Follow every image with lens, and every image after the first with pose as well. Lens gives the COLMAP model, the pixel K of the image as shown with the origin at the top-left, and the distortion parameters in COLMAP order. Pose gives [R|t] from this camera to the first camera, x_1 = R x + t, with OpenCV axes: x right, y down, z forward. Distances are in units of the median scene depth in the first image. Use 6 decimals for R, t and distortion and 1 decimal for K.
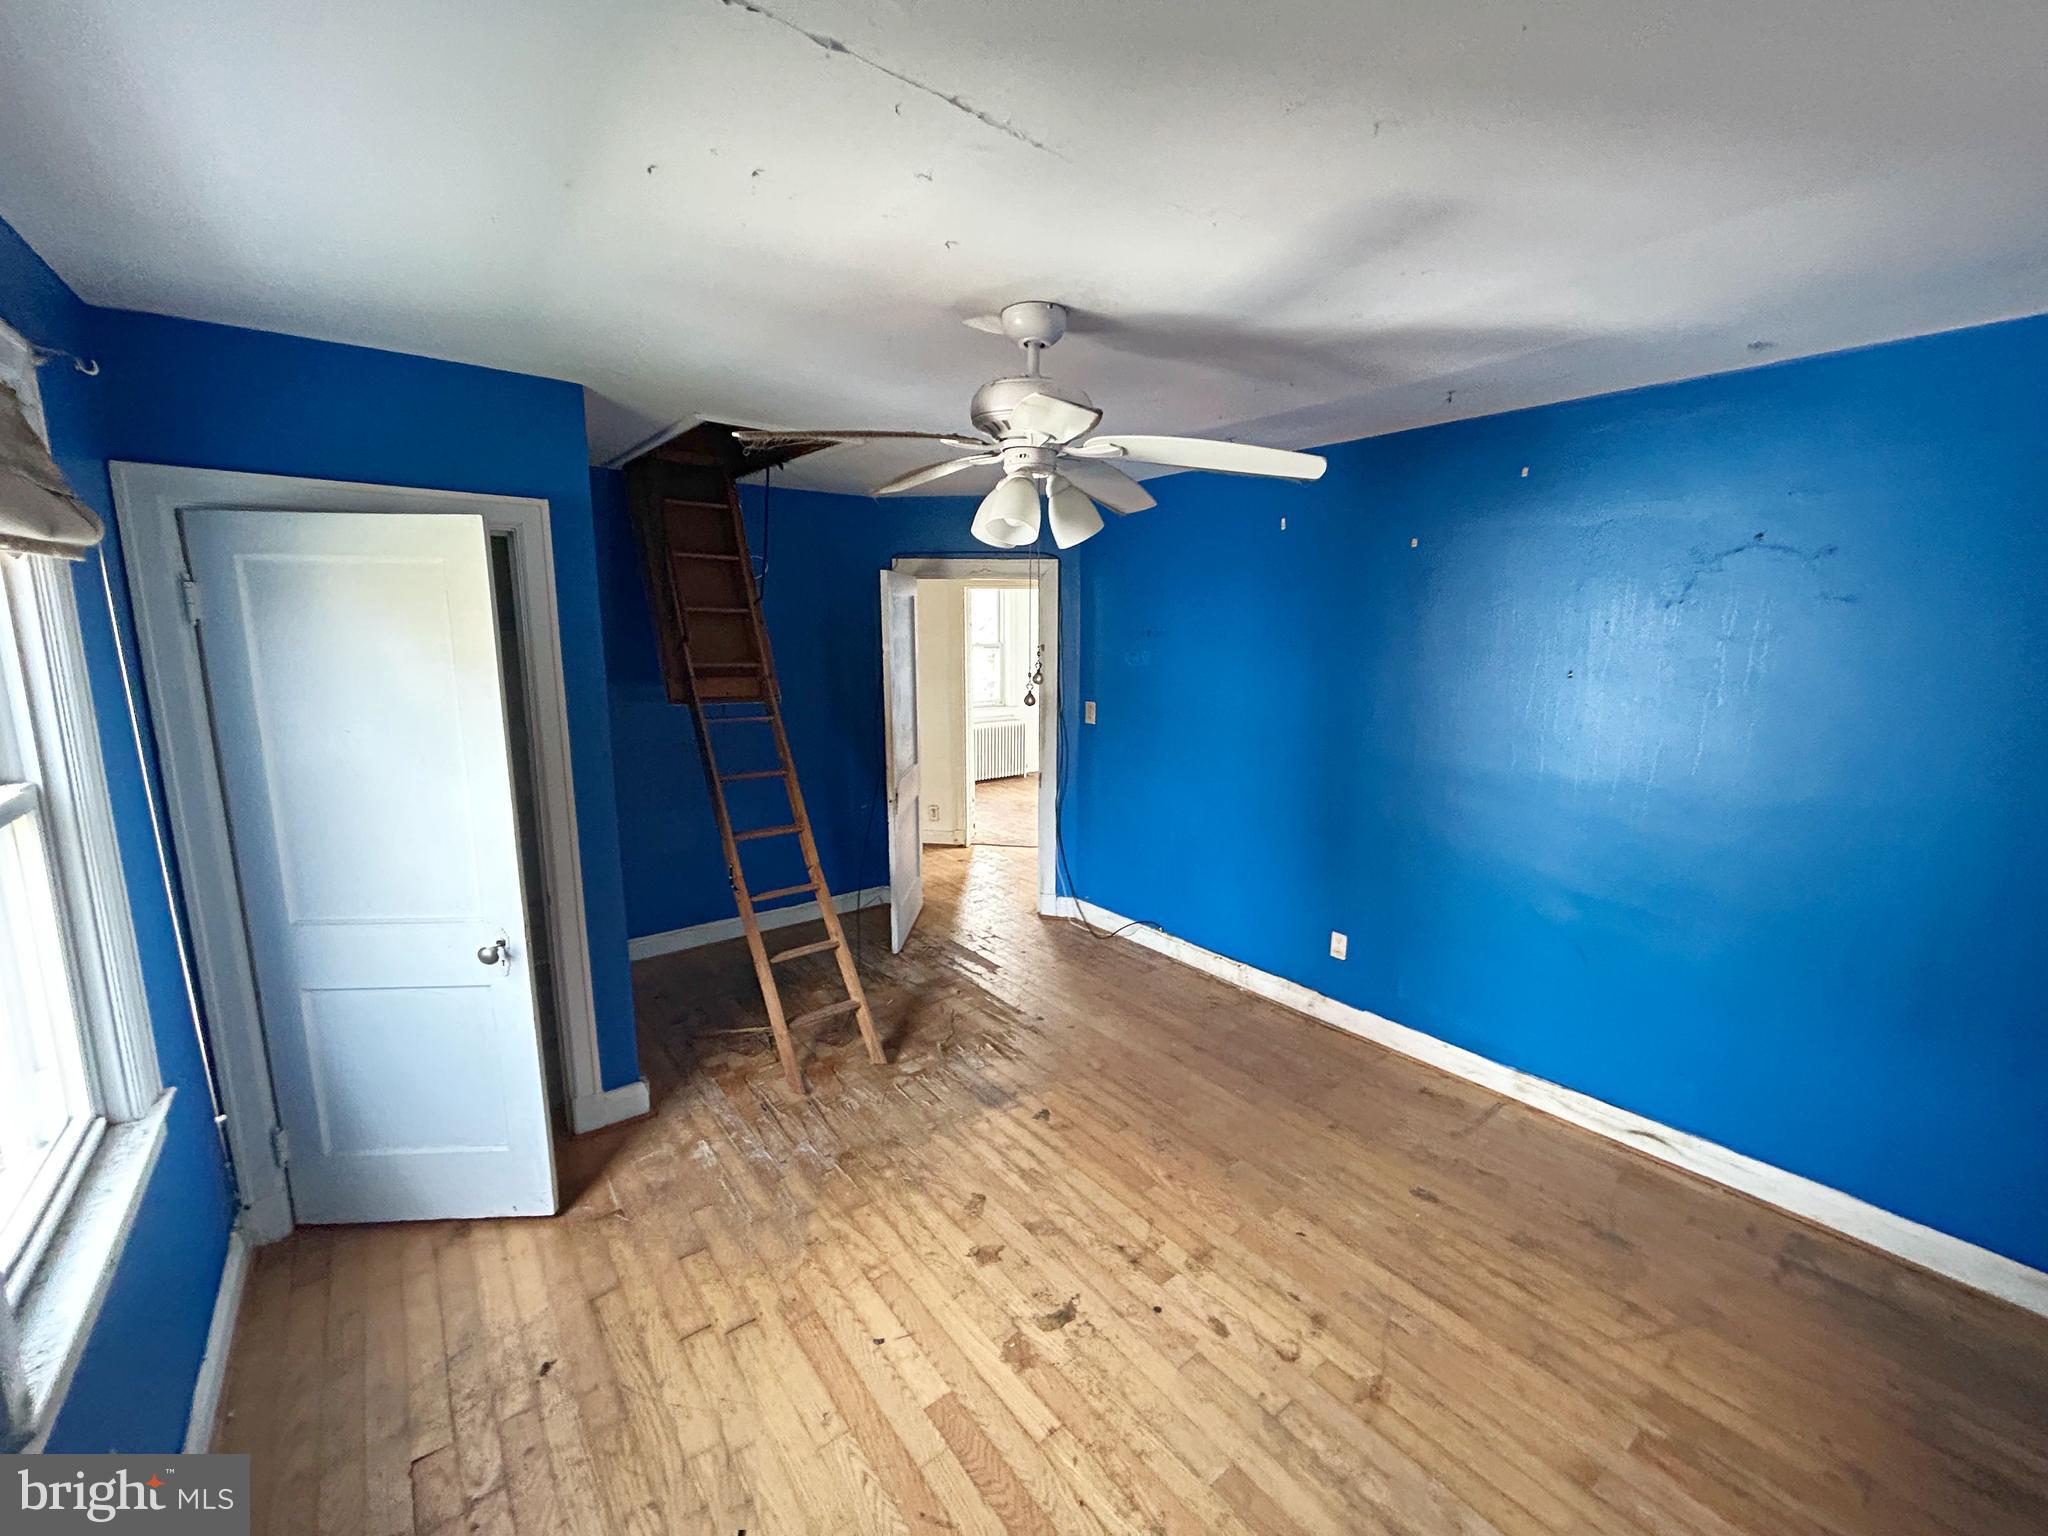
lens RADIAL K [[834.8, 0, 1024.0], [0, 834.8, 768.0], [0, 0, 1]] dist [-0.002210, -0.000121]
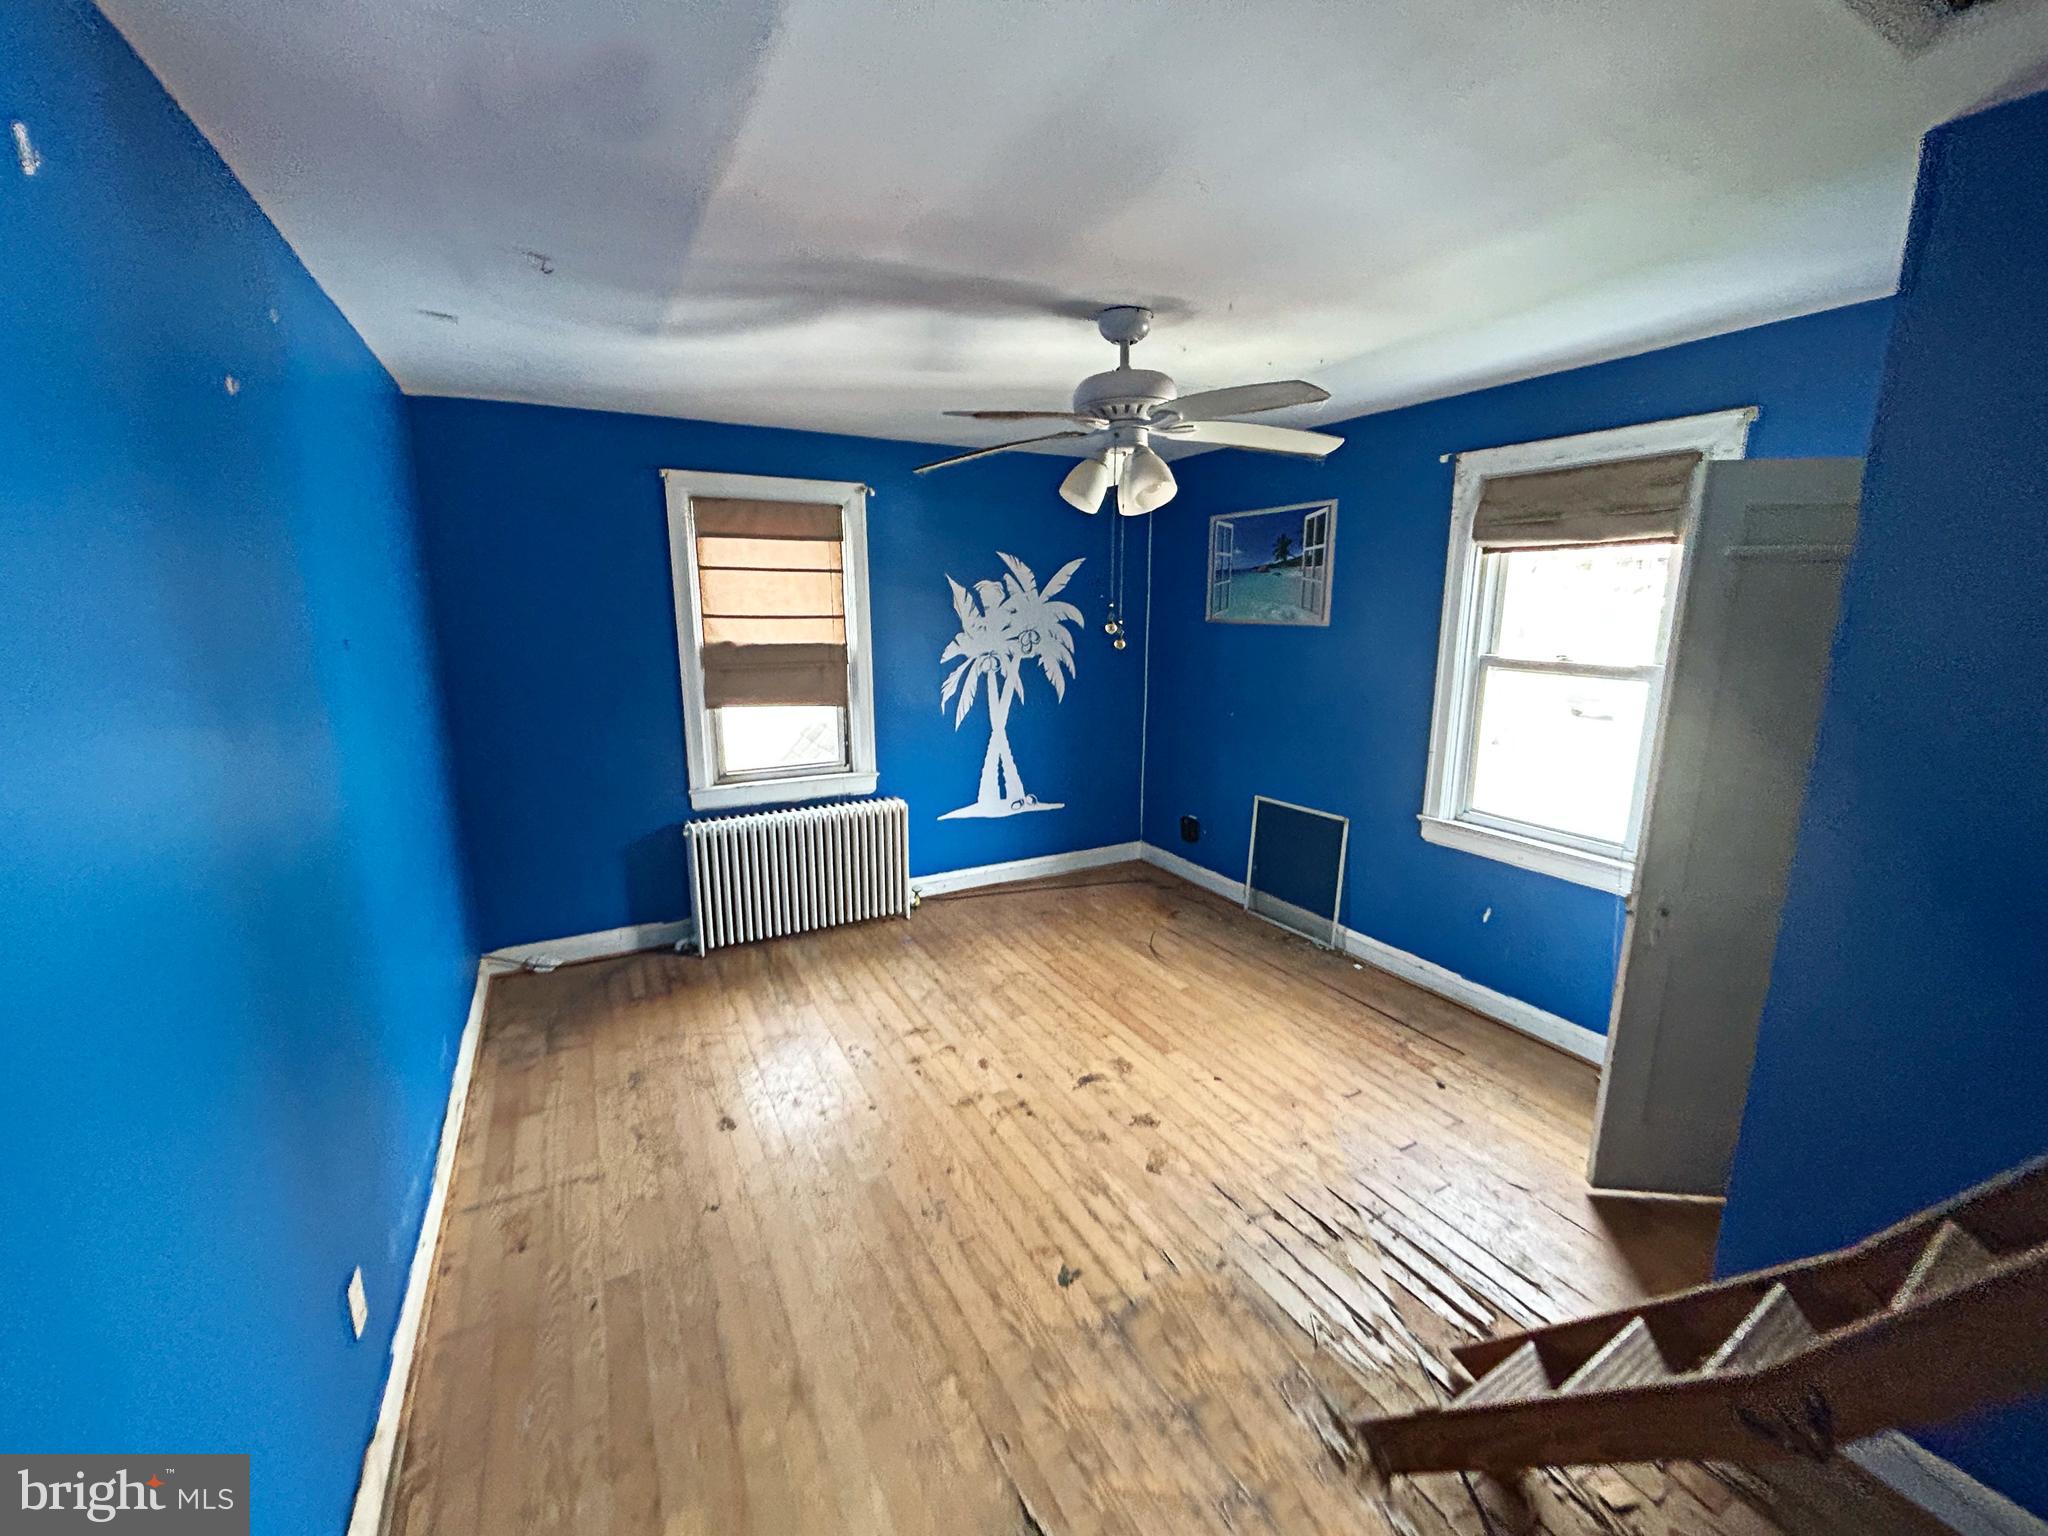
lens RADIAL K [[834.8, 0, 1024.0], [0, 834.8, 768.0], [0, 0, 1]] dist [-0.002210, -0.000121]
pose [[-0.986219, -0.036370, 0.161399, -0.048370], [0.025227, 0.931074, 0.363956, -0.305247], [-0.163511, 0.363012, -0.917326, 1.886313]]
